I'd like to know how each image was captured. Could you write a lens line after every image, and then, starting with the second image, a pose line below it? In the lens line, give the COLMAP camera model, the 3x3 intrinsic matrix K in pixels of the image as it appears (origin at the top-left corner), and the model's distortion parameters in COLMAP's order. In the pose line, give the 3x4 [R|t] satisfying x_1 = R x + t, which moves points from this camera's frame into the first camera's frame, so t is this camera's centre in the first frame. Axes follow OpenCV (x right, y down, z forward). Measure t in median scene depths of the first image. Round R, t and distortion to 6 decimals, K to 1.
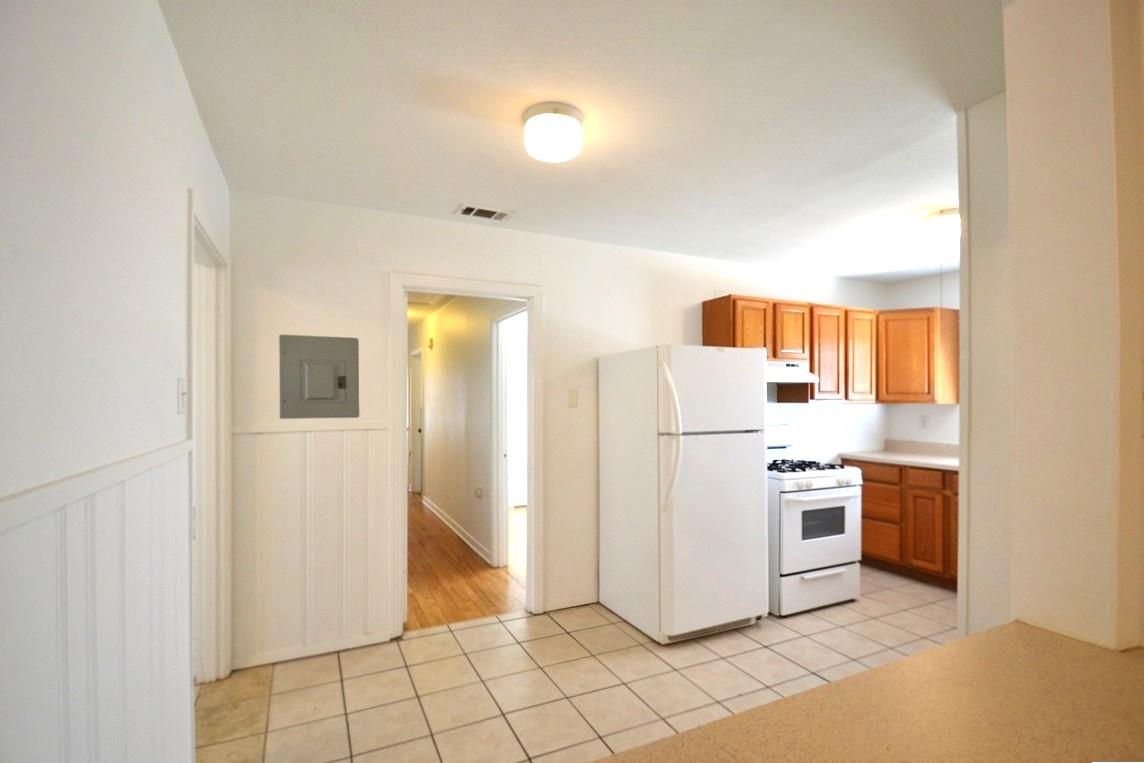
lens RADIAL K [[506.5, 0, 568.5], [0, 506.5, 383.8], [0, 0, 1]] dist [-0.008244, -0.001753]
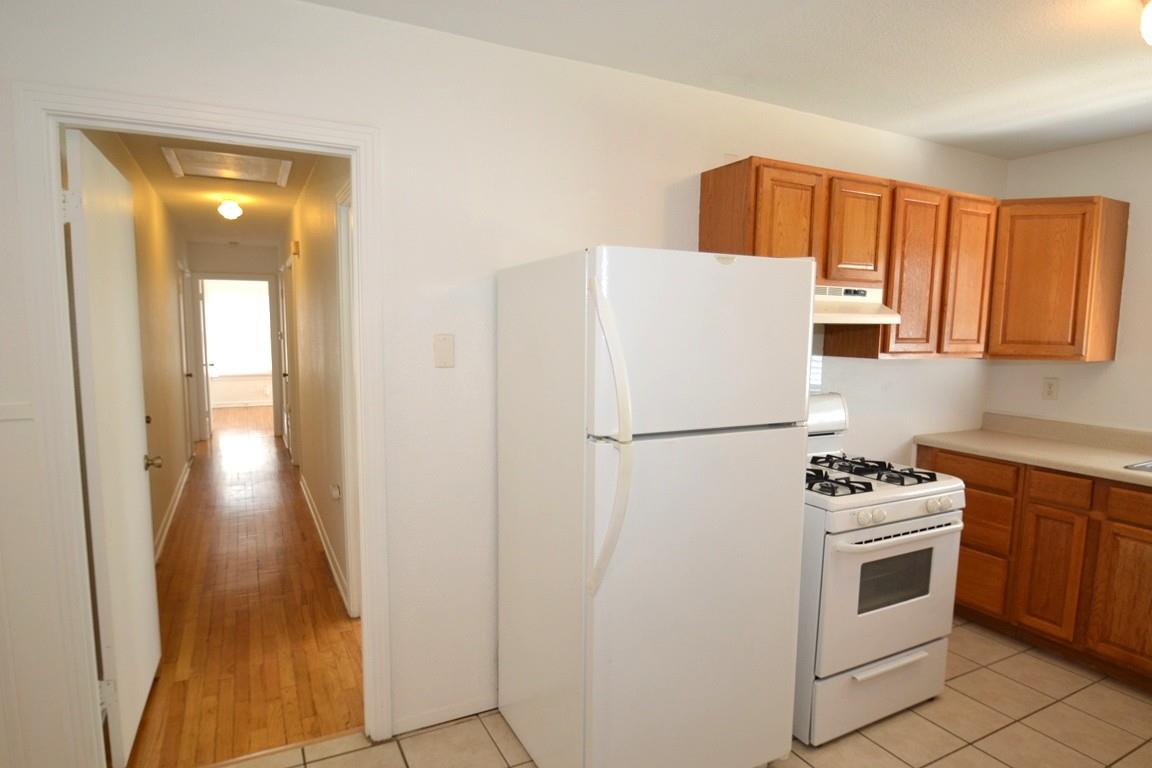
lens RADIAL K [[646.1, 0, 573.9], [0, 646.1, 389.2], [0, 0, 1]] dist [-0.030916, 0.000153]
pose [[0.999153, 0.006995, 0.040557, 0.101616], [-0.012009, 0.992119, 0.124726, -0.014909], [-0.039365, -0.125107, 0.991362, 0.290372]]
